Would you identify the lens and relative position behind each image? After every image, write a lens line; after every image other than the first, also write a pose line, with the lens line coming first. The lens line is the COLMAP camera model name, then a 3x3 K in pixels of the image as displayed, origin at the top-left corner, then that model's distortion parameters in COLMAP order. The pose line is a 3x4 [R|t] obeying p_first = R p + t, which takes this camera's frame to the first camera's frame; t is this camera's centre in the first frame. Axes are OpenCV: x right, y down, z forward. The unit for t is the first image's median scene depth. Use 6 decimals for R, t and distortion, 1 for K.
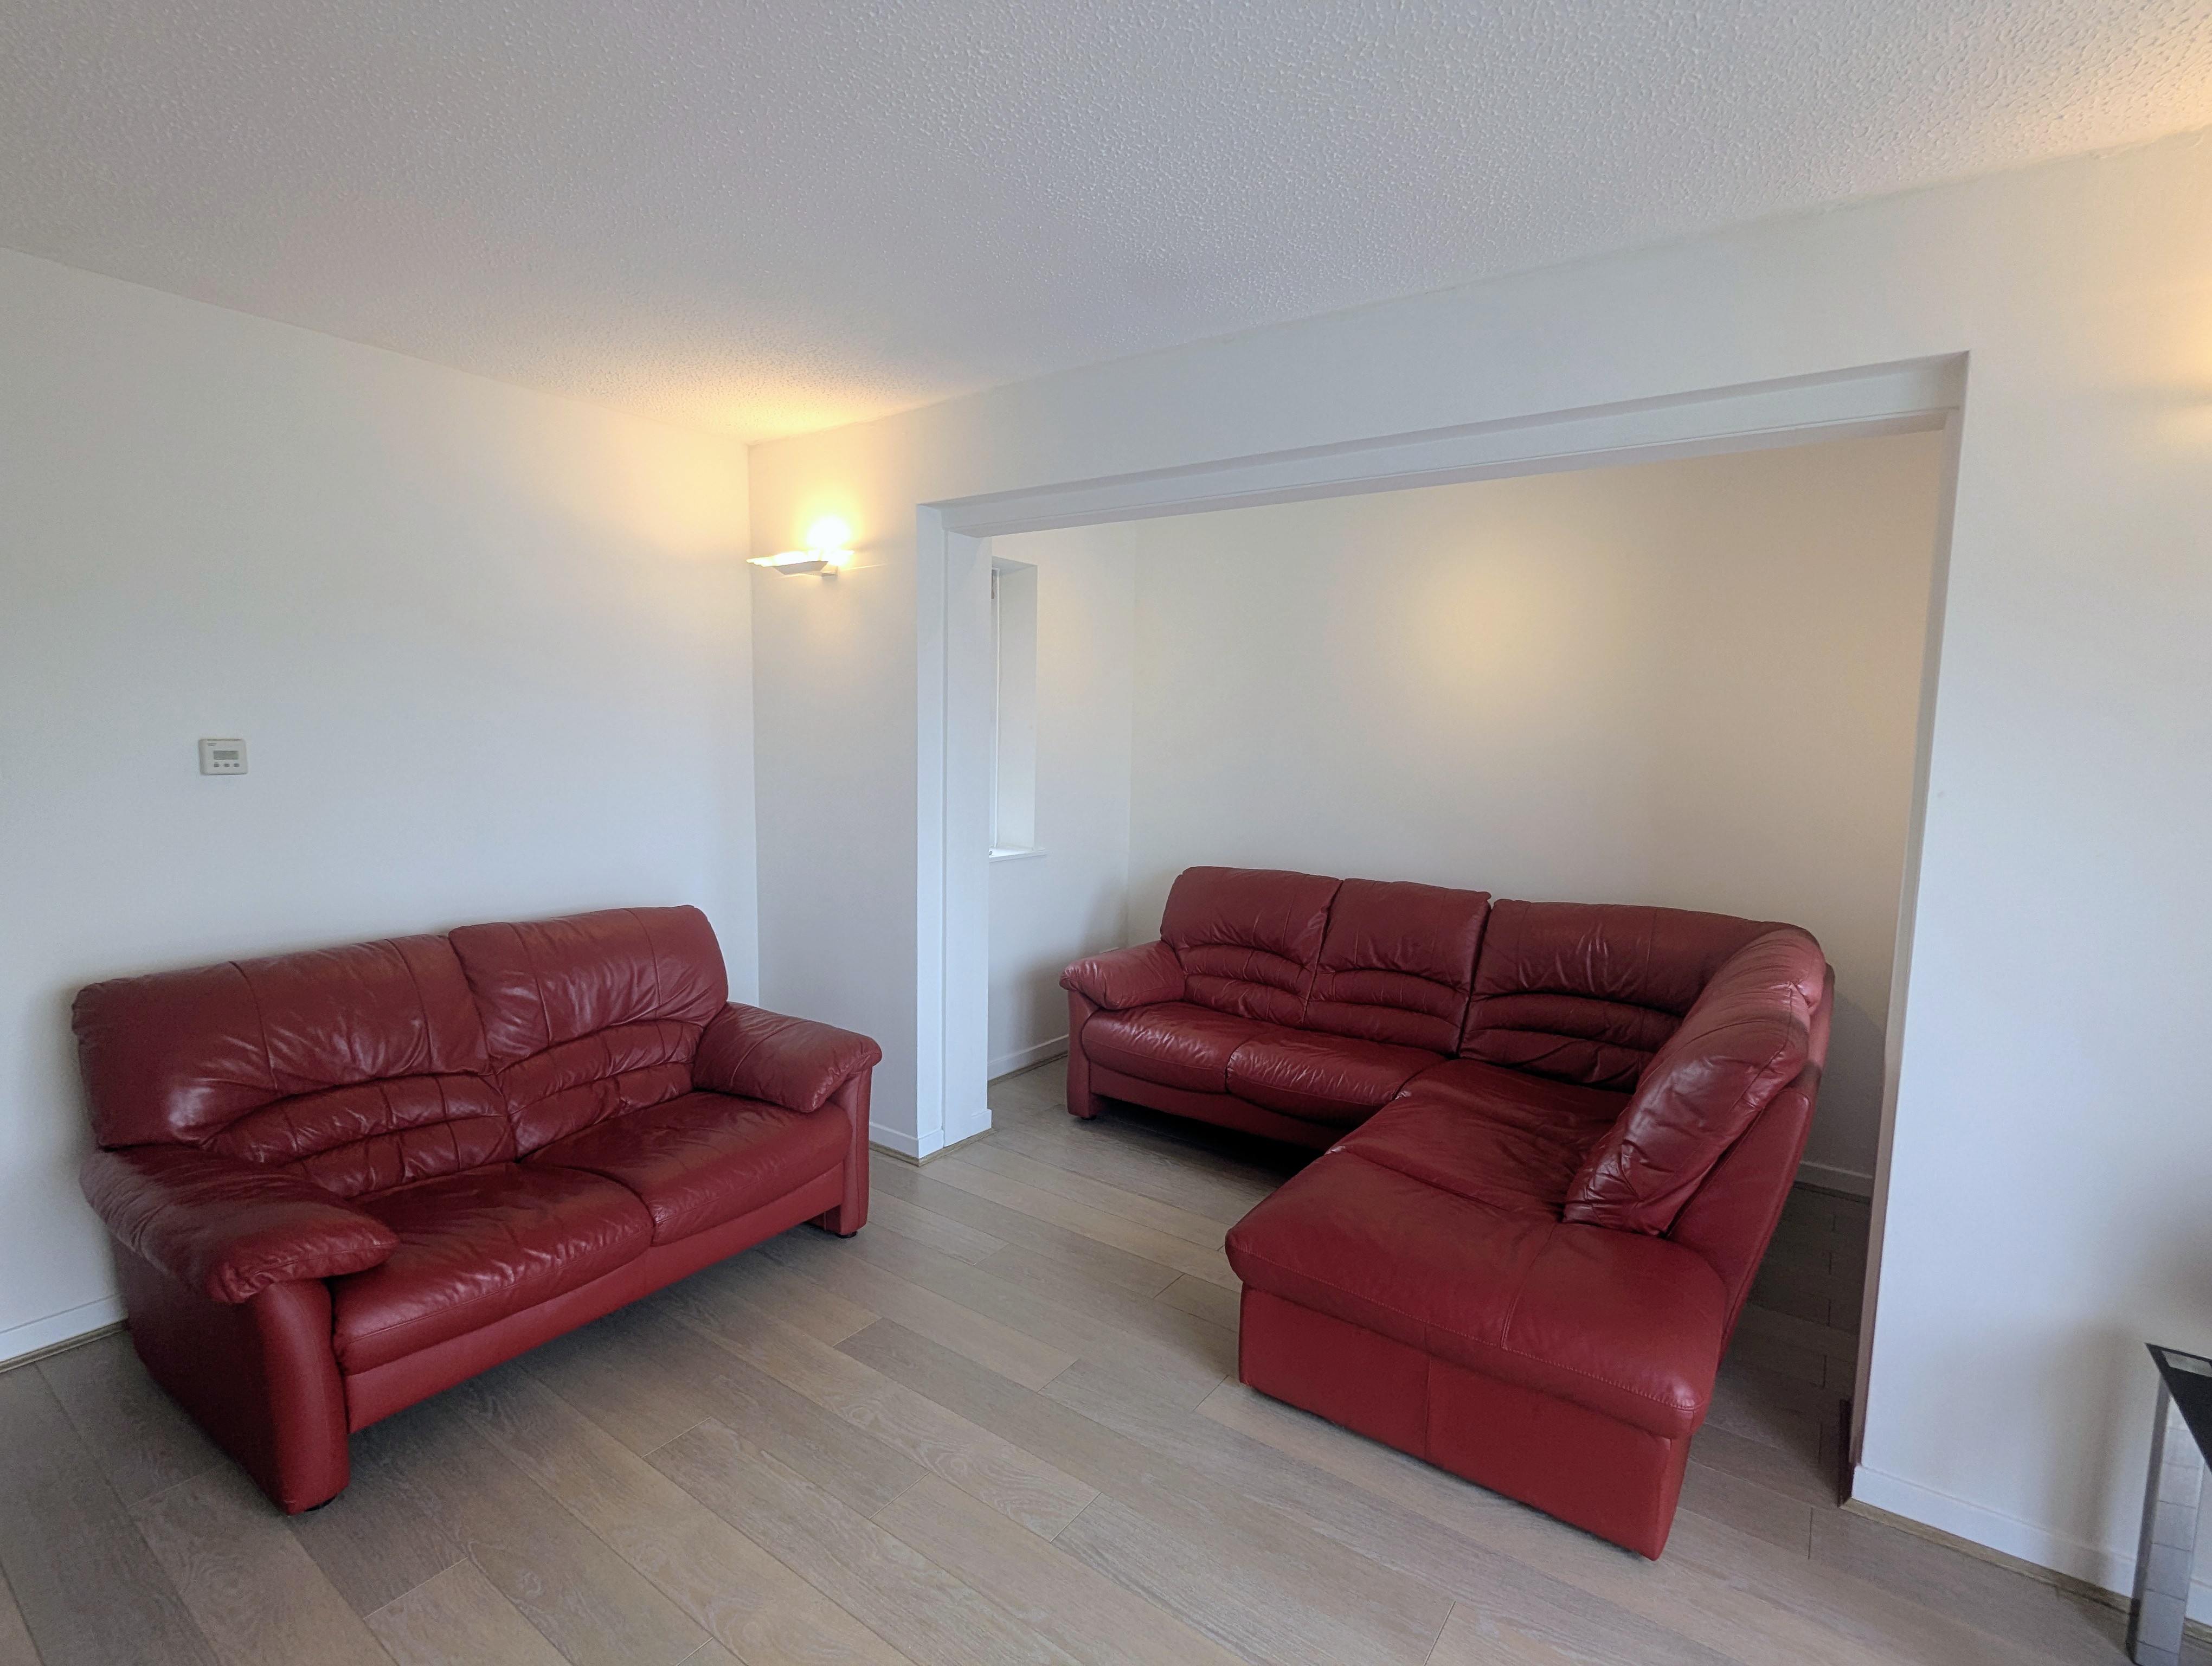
lens RADIAL K [[1049.1, 0, 1097.5], [0, 1049.1, 837.8], [0, 0, 1]] dist [-0.000084, 0.000985]
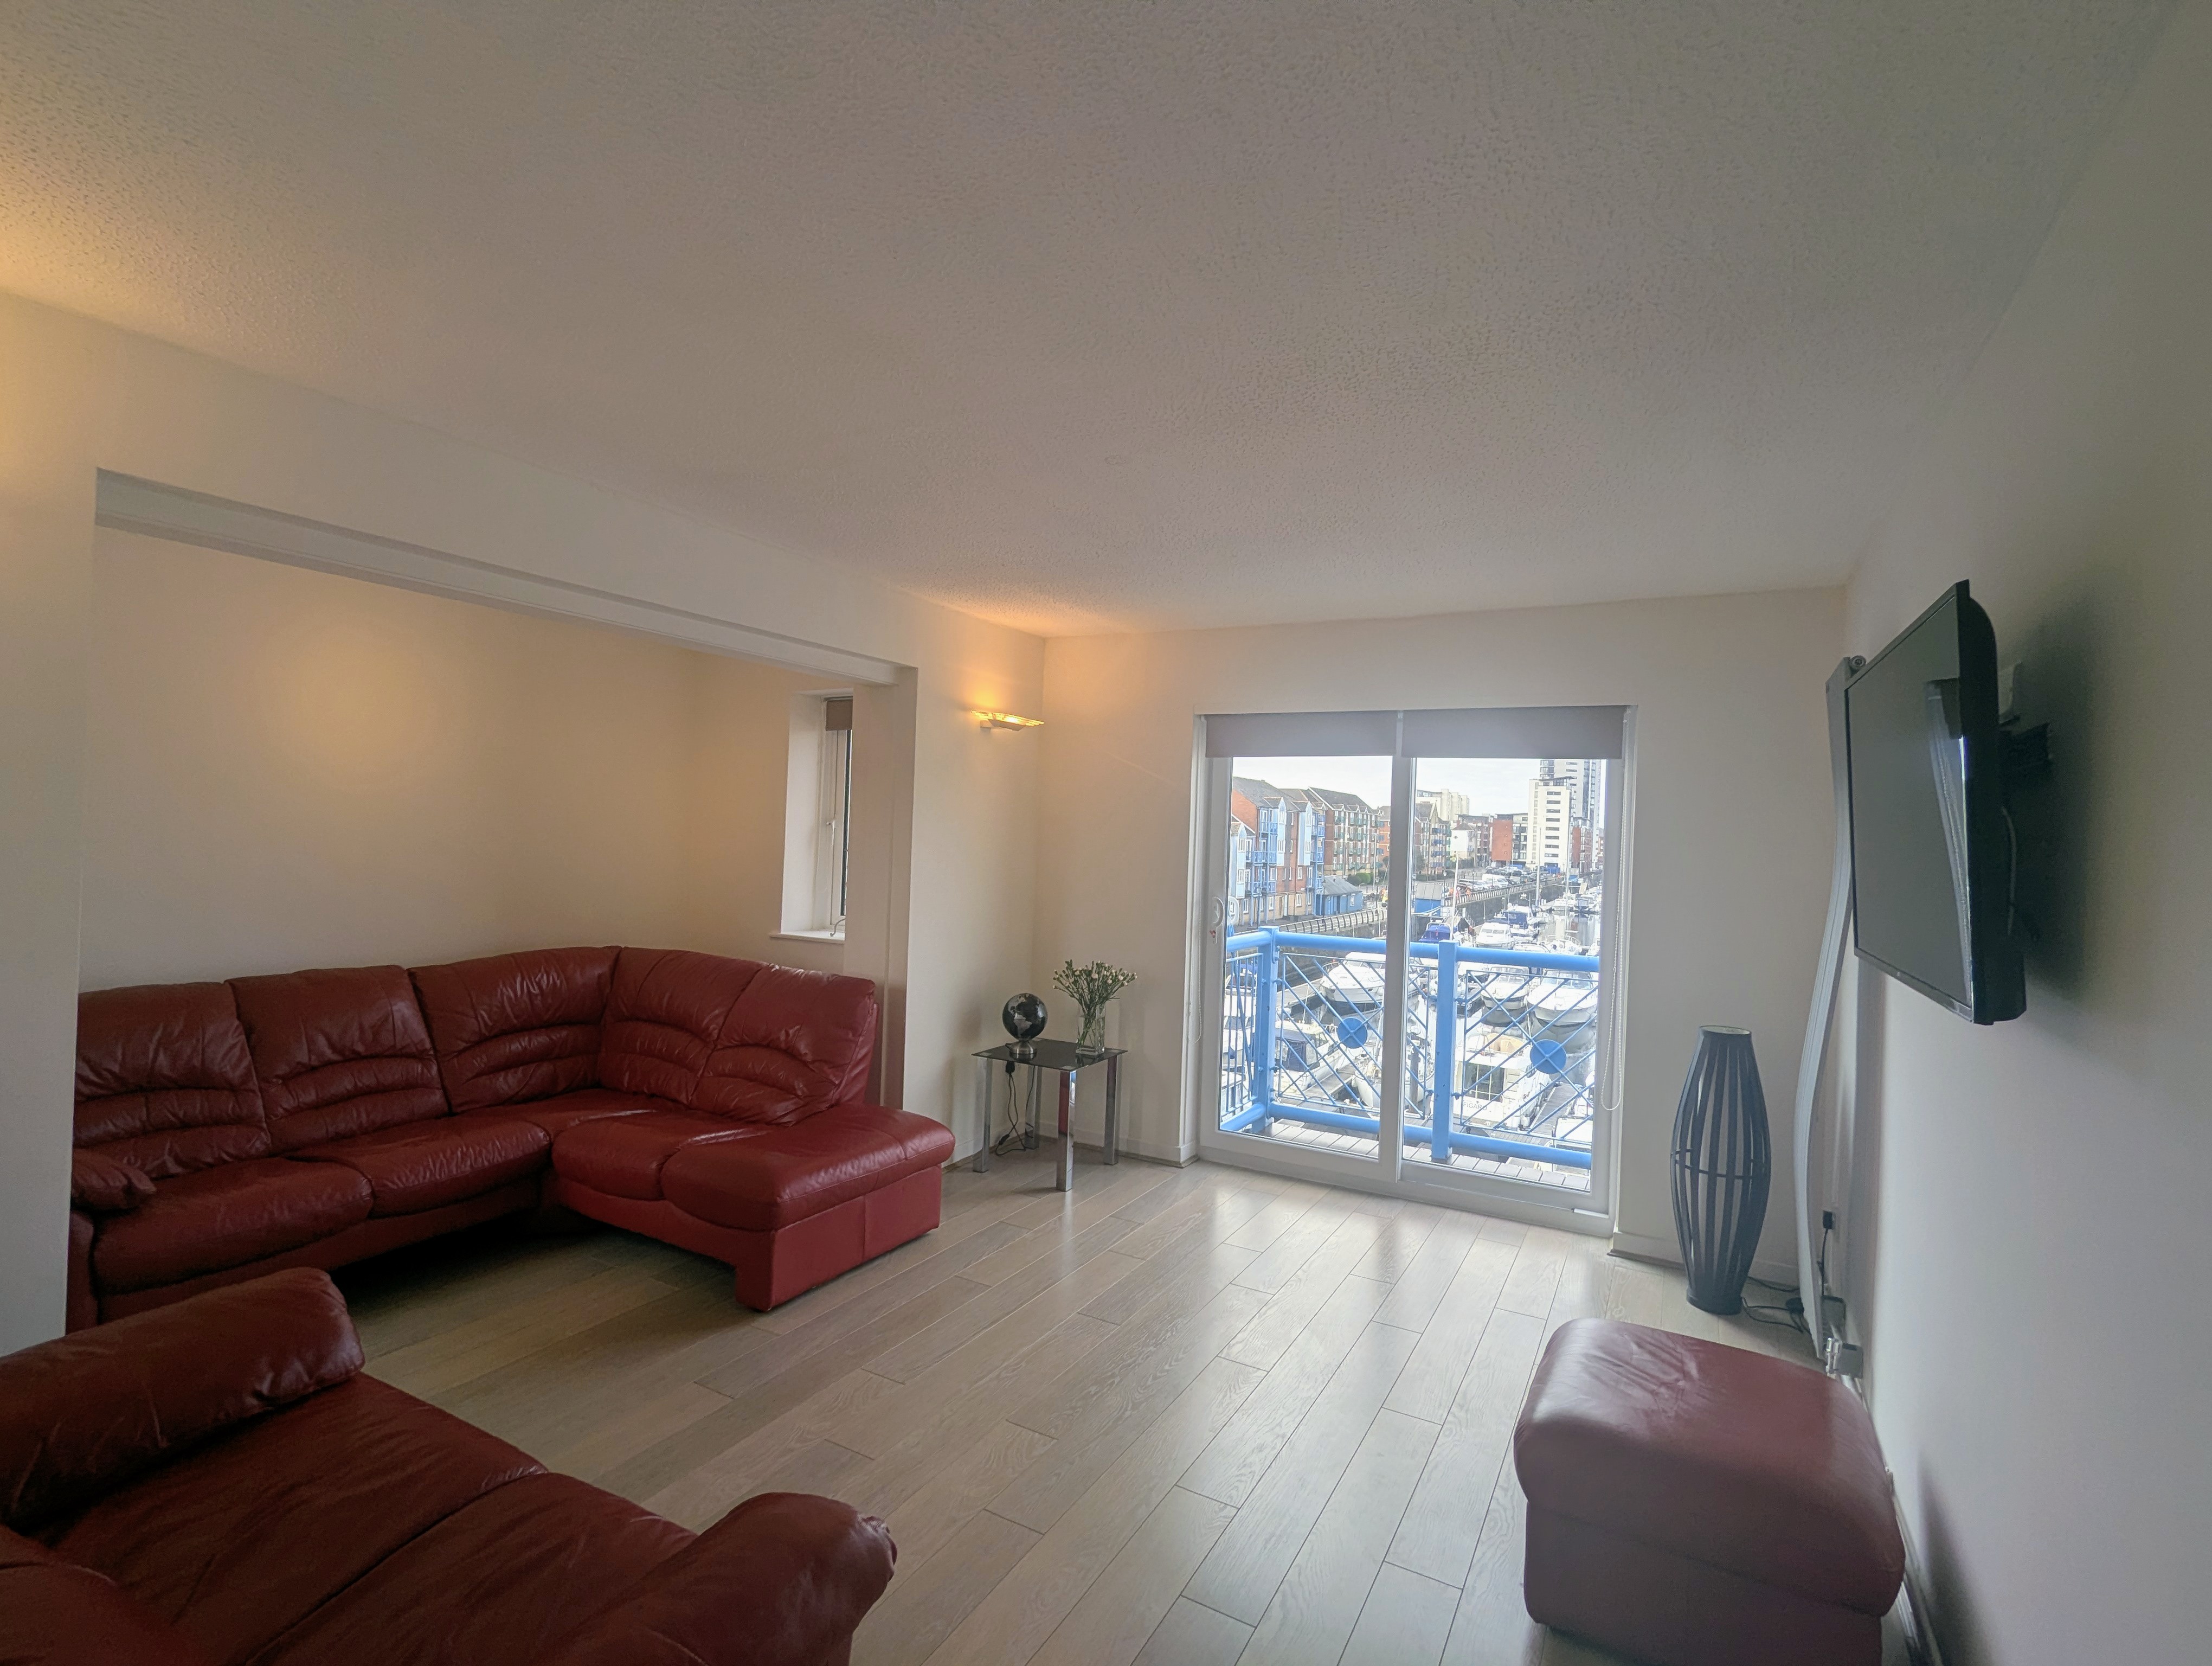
lens RADIAL K [[1049.1, 0, 1097.5], [0, 1049.1, 837.8], [0, 0, 1]] dist [-0.000084, 0.000985]
pose [[-0.093287, -0.027336, 0.995264, -0.884641], [0.067769, 0.997130, 0.033739, -0.075278], [-0.993330, 0.070596, -0.091166, 0.472481]]
